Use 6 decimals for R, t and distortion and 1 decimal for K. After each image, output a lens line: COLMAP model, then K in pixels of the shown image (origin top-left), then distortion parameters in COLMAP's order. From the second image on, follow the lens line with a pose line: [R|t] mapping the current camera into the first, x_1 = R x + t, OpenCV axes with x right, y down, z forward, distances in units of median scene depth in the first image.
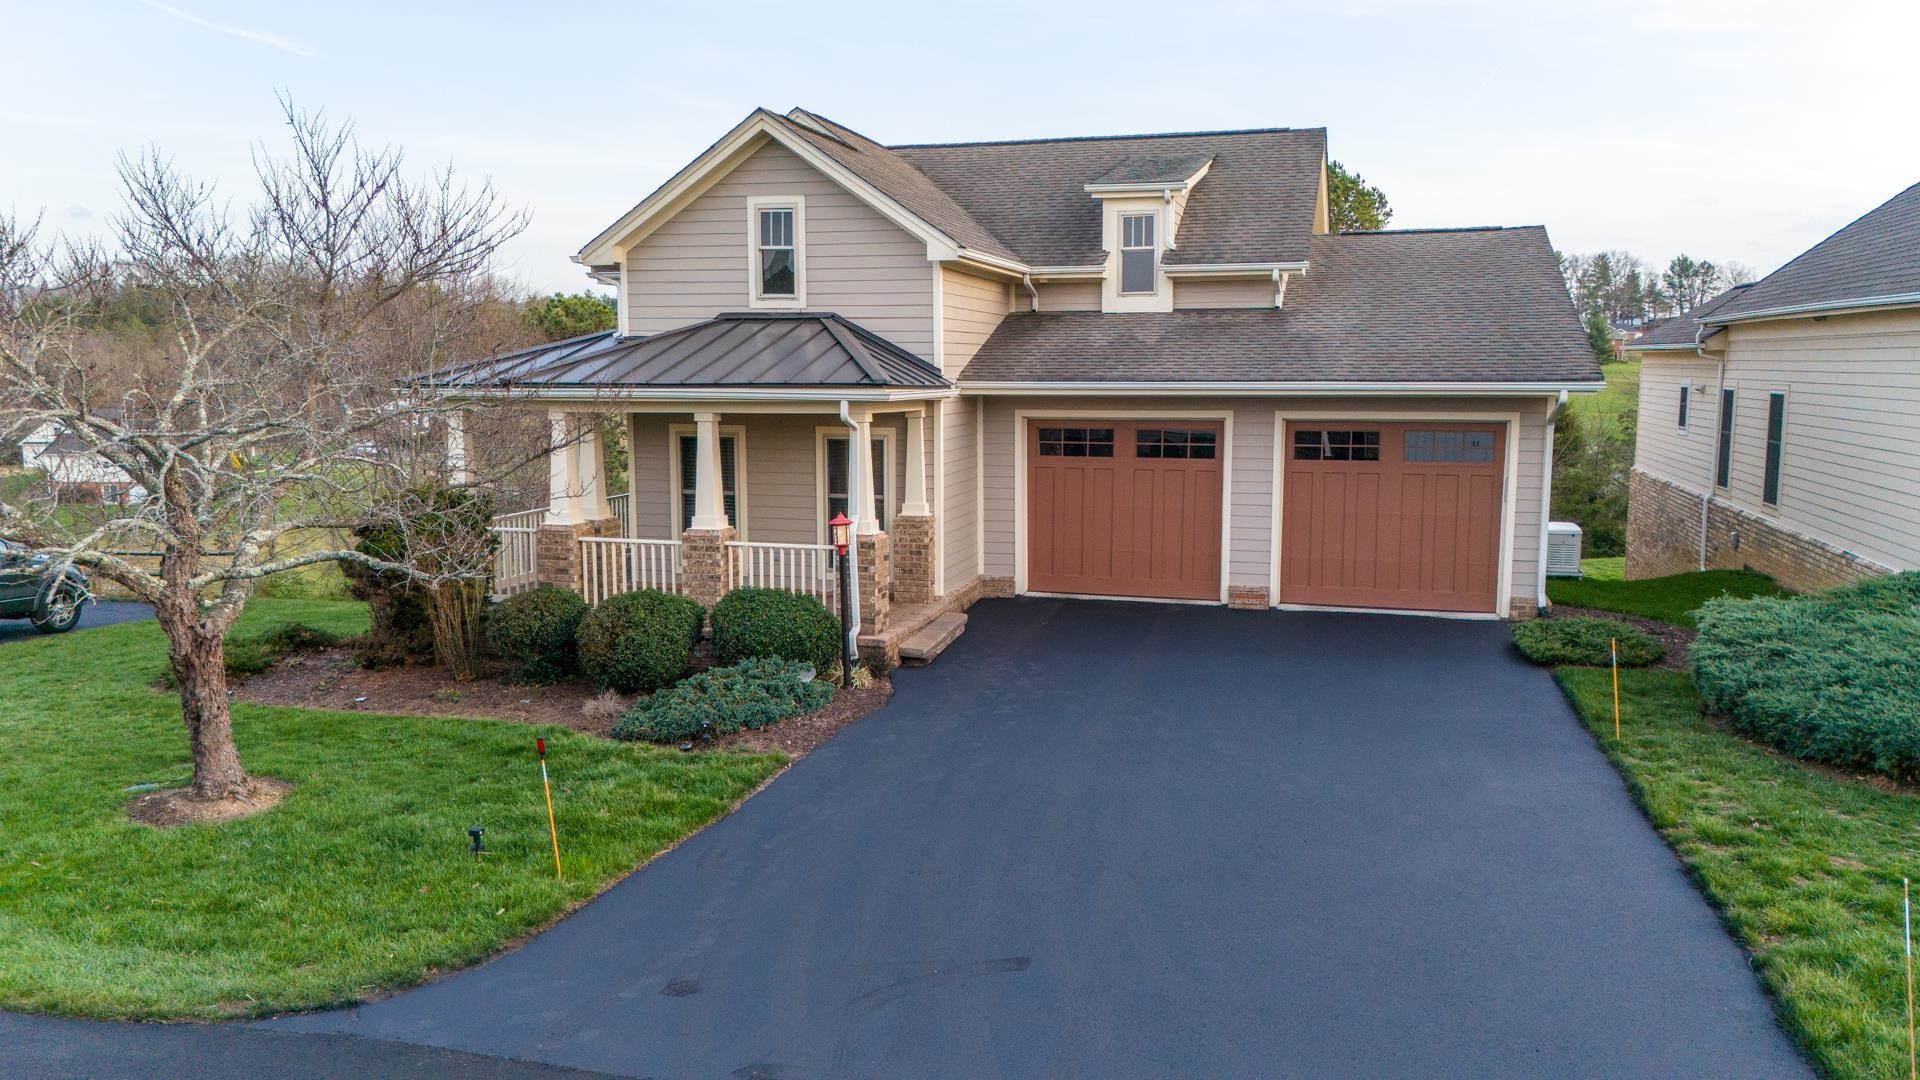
lens RADIAL K [[1378.6, 0, 974.1], [0, 1378.6, 545.5], [0, 0, 1]] dist [0.040398, -0.042314]
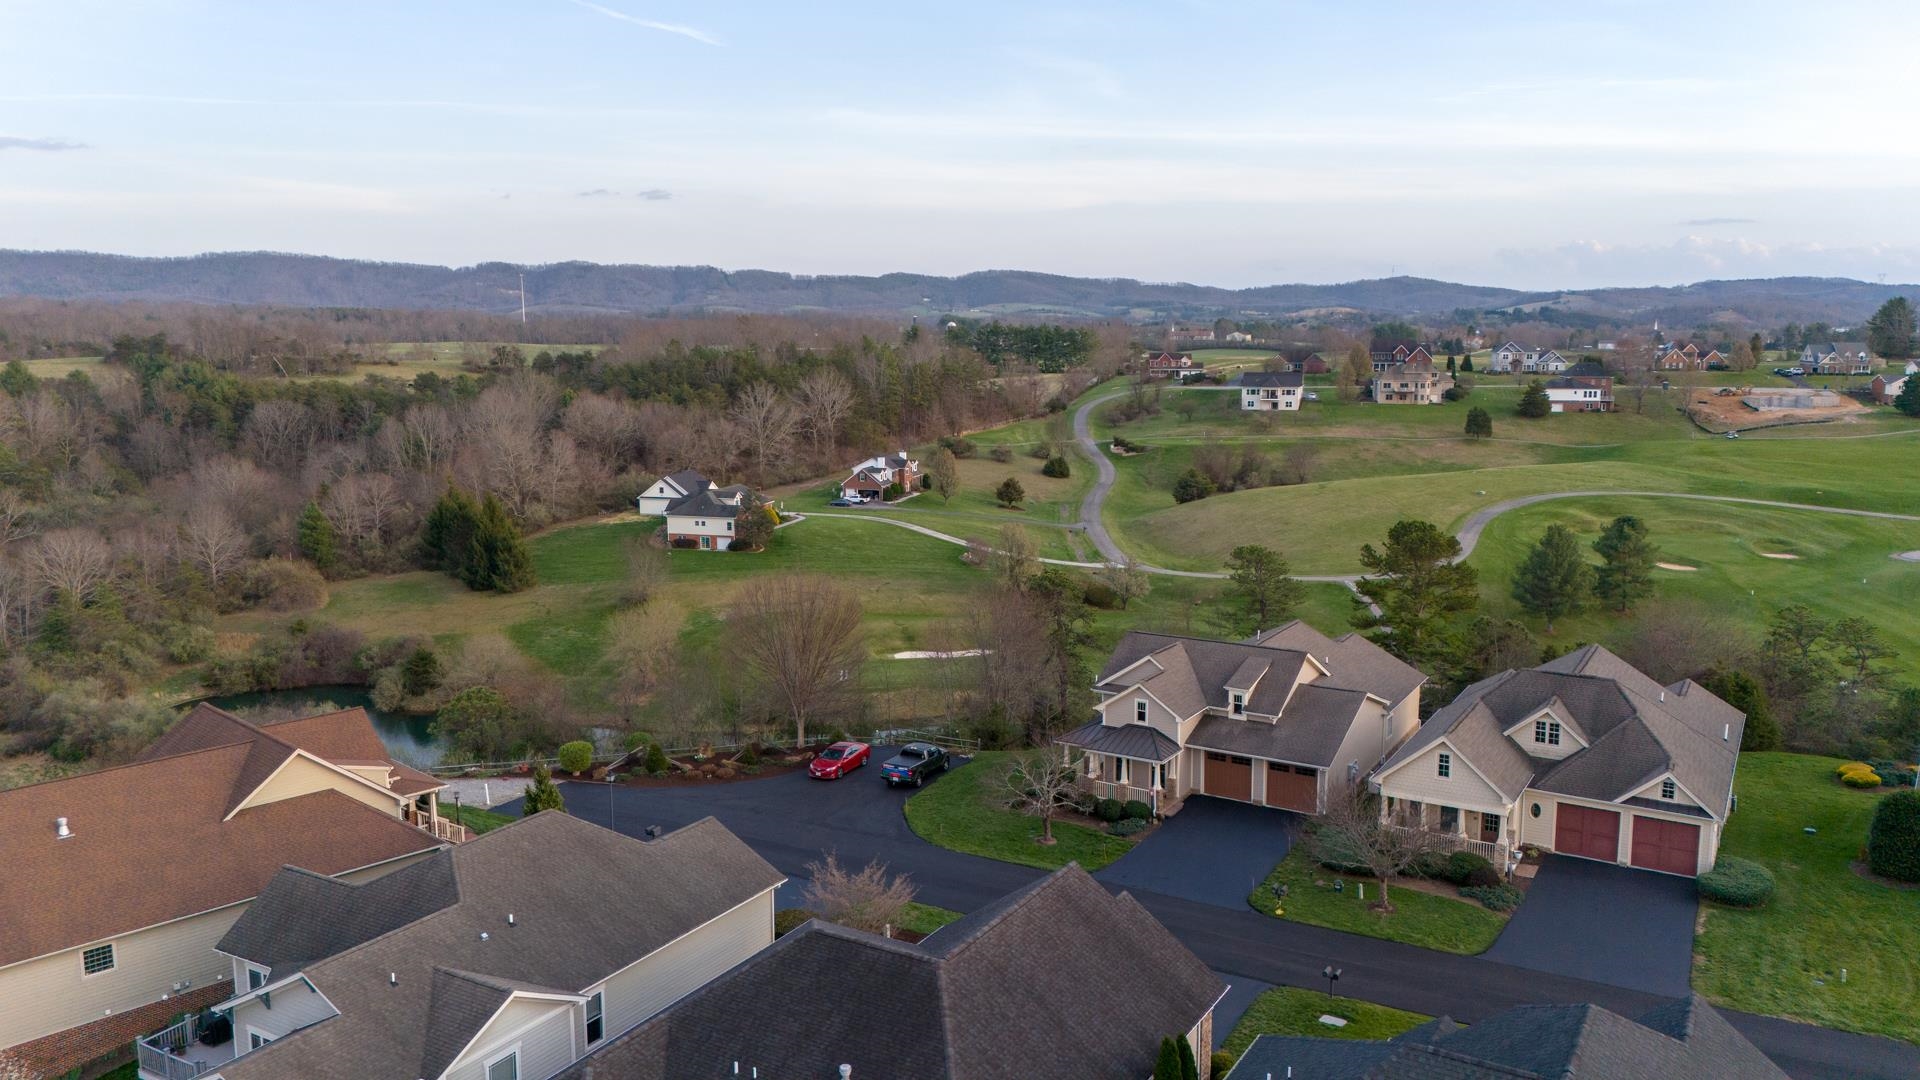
lens RADIAL K [[1378.6, 0, 944.4], [0, 1378.6, 527.2], [0, 0, 1]] dist [0.040398, -0.042314]
pose [[0.959304, 0.039630, -0.279581, 0.422175], [-0.033648, 0.999091, 0.026165, -0.839983], [0.280364, -0.015693, 0.959765, -3.099707]]
